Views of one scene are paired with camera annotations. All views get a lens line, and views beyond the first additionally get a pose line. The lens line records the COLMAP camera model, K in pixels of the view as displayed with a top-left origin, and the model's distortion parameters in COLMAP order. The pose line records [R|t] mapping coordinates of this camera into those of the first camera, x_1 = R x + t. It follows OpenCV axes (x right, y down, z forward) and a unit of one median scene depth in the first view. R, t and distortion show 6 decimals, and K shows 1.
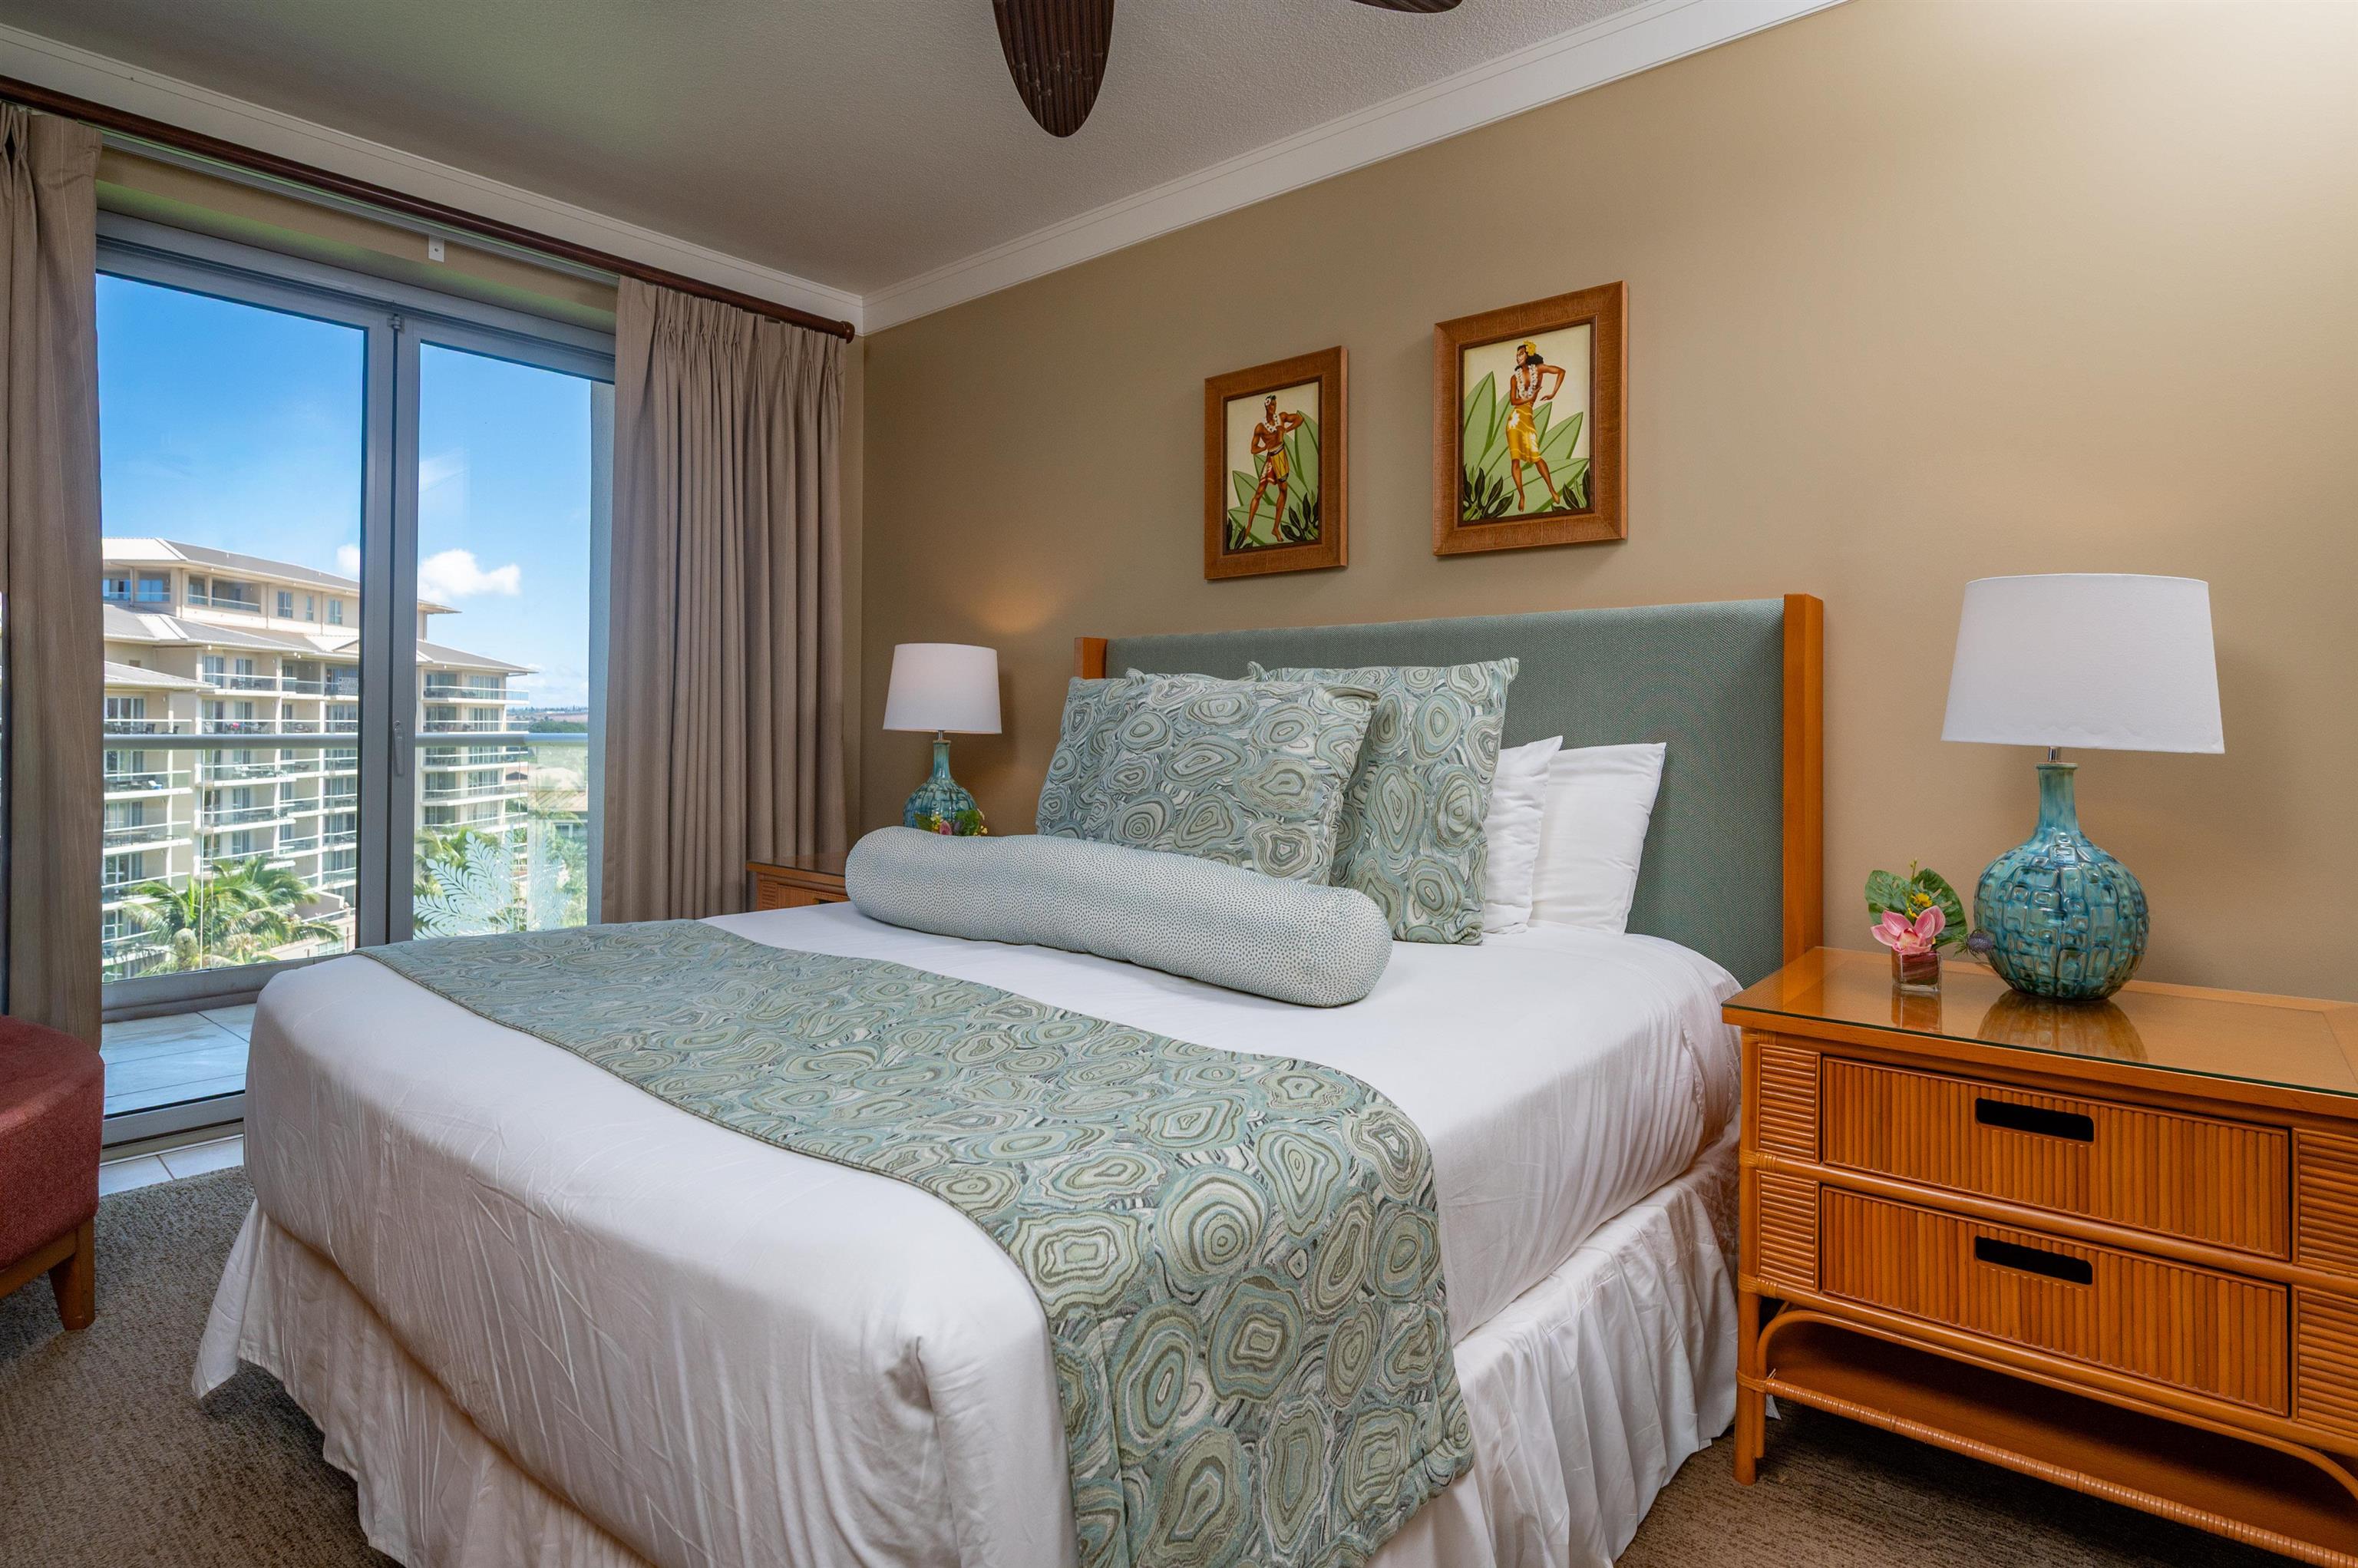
lens RADIAL K [[1226.5, 0, 1138.1], [0, 1226.5, 720.8], [0, 0, 1]] dist [-0.000008, 0.000189]
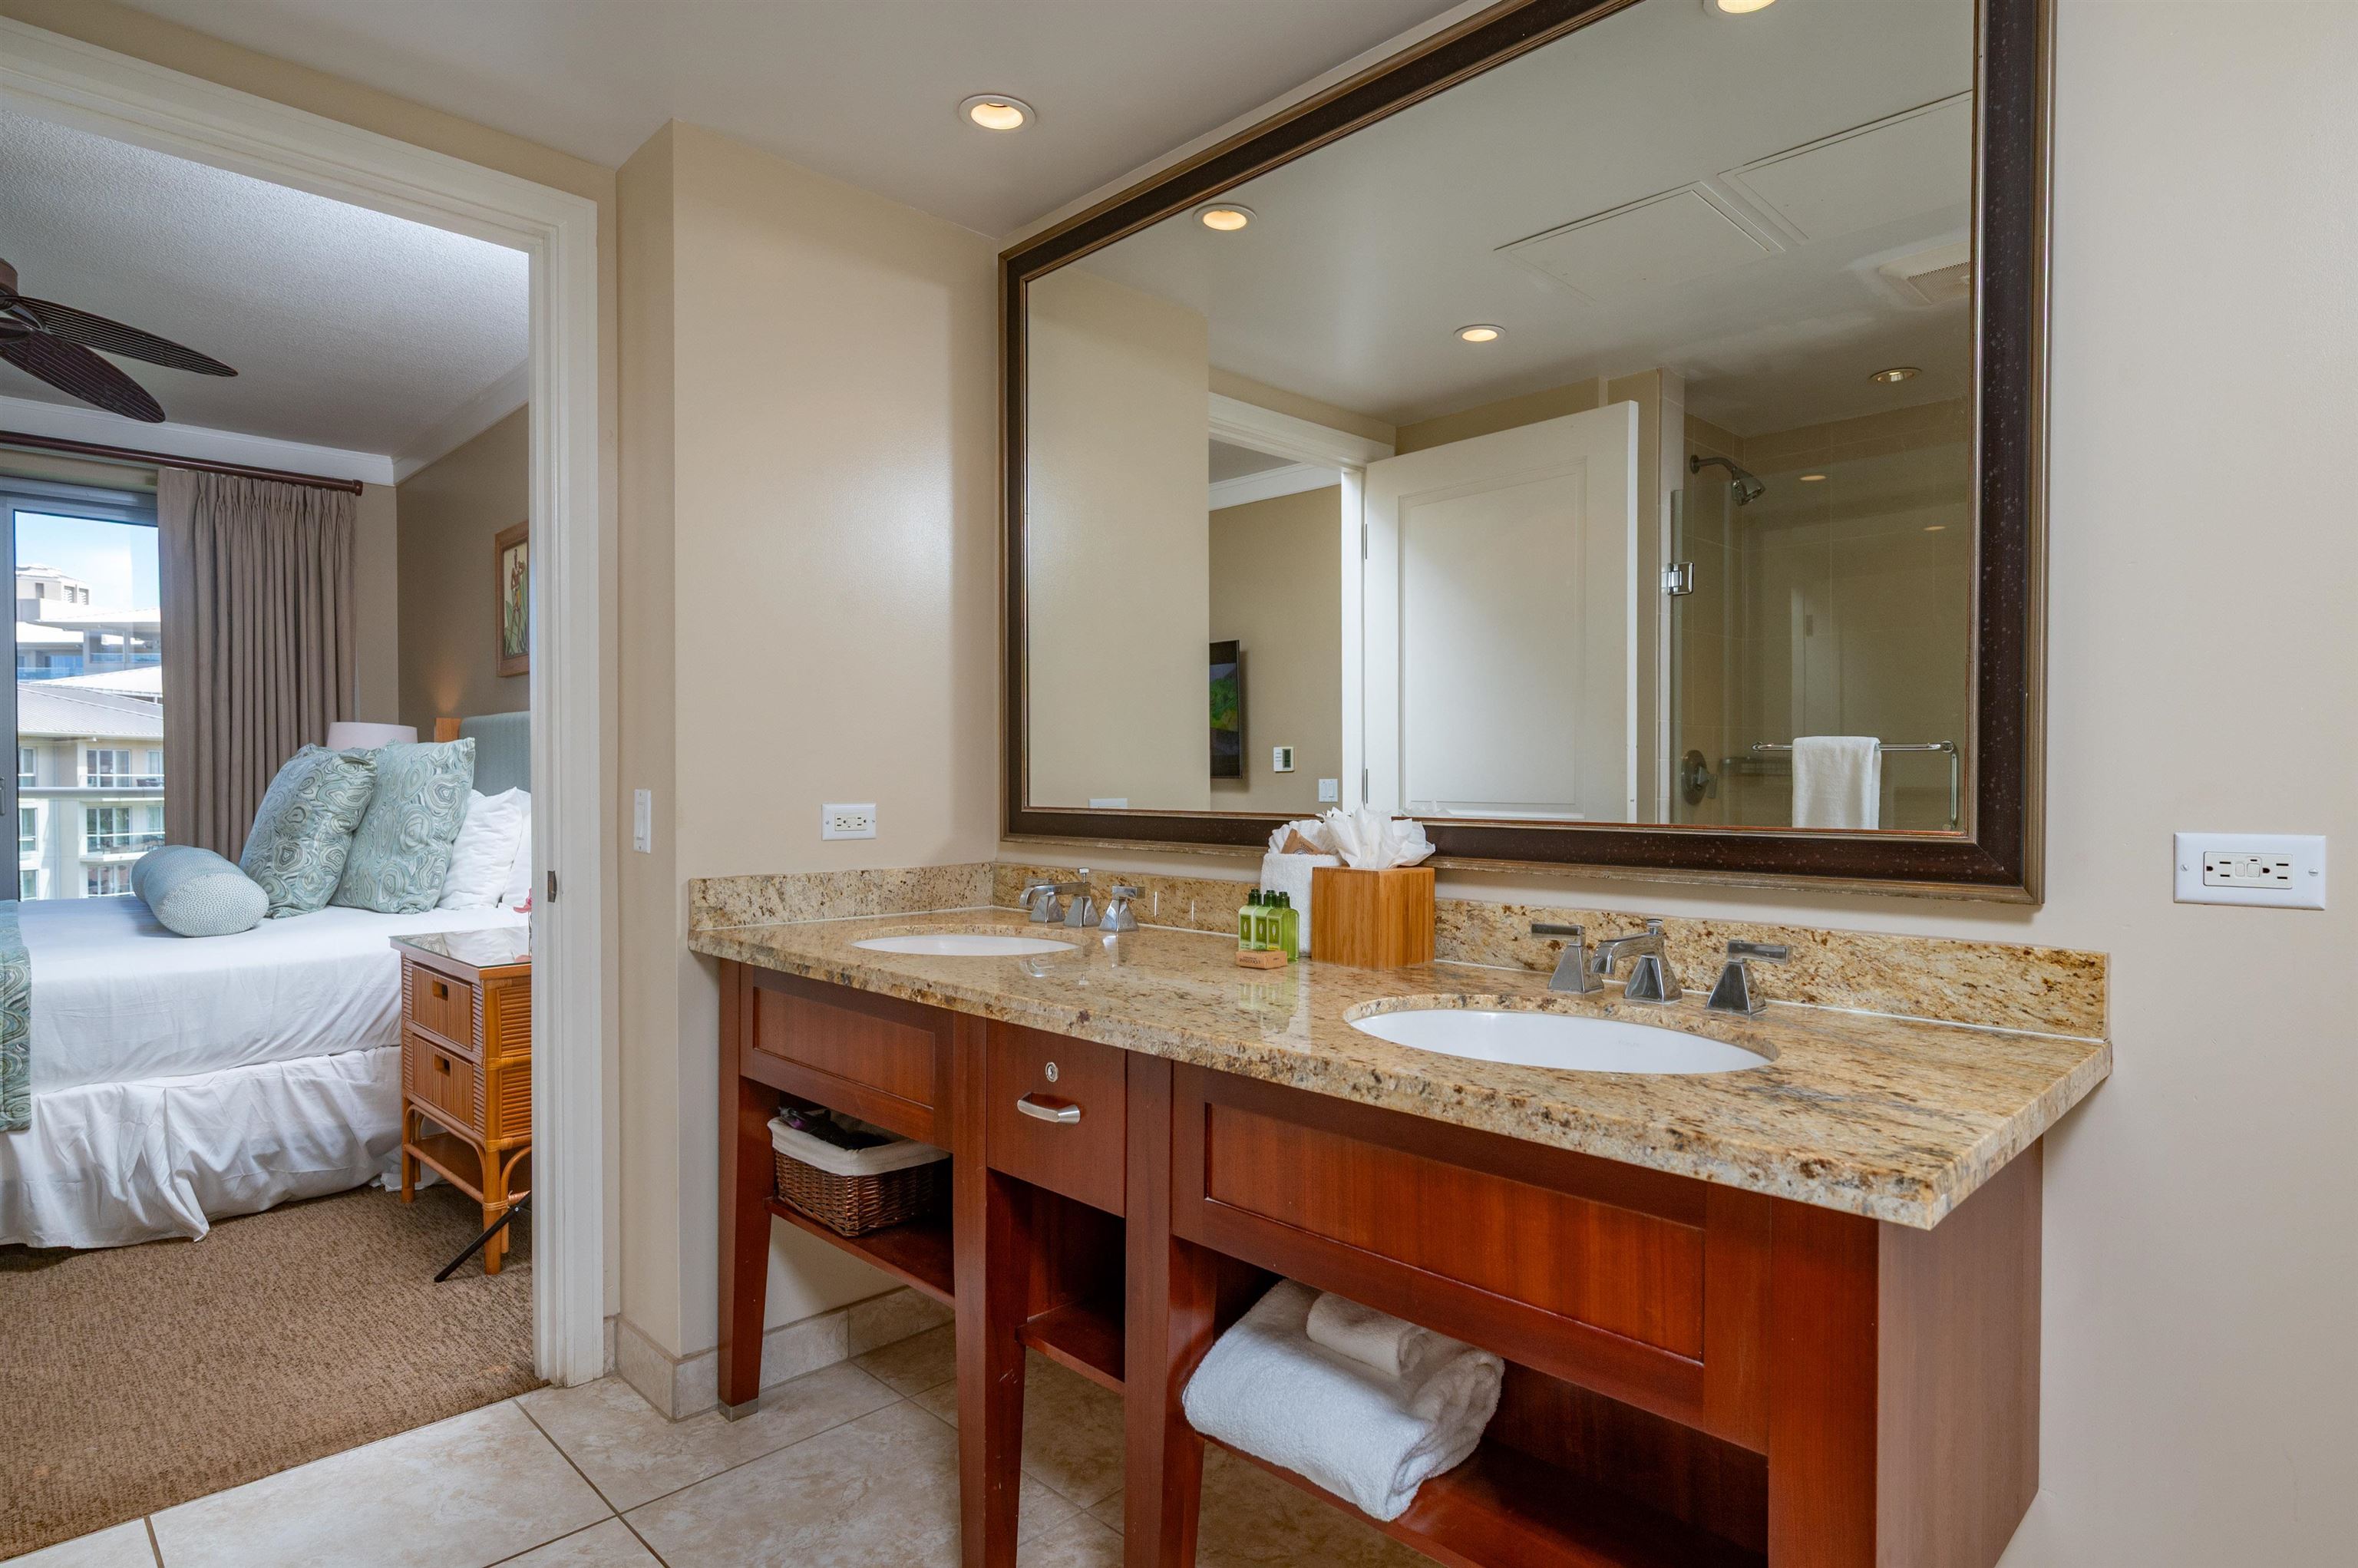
lens RADIAL K [[1276.3, 0, 1184.2], [0, 1276.3, 792.4], [0, 0, 1]] dist [-0.003731, -0.000736]
pose [[0.997596, 0.000443, -0.069295, 1.362652], [0.000402, 0.999926, 0.012176, -0.000507], [0.069295, -0.012174, 0.997522, -0.594446]]
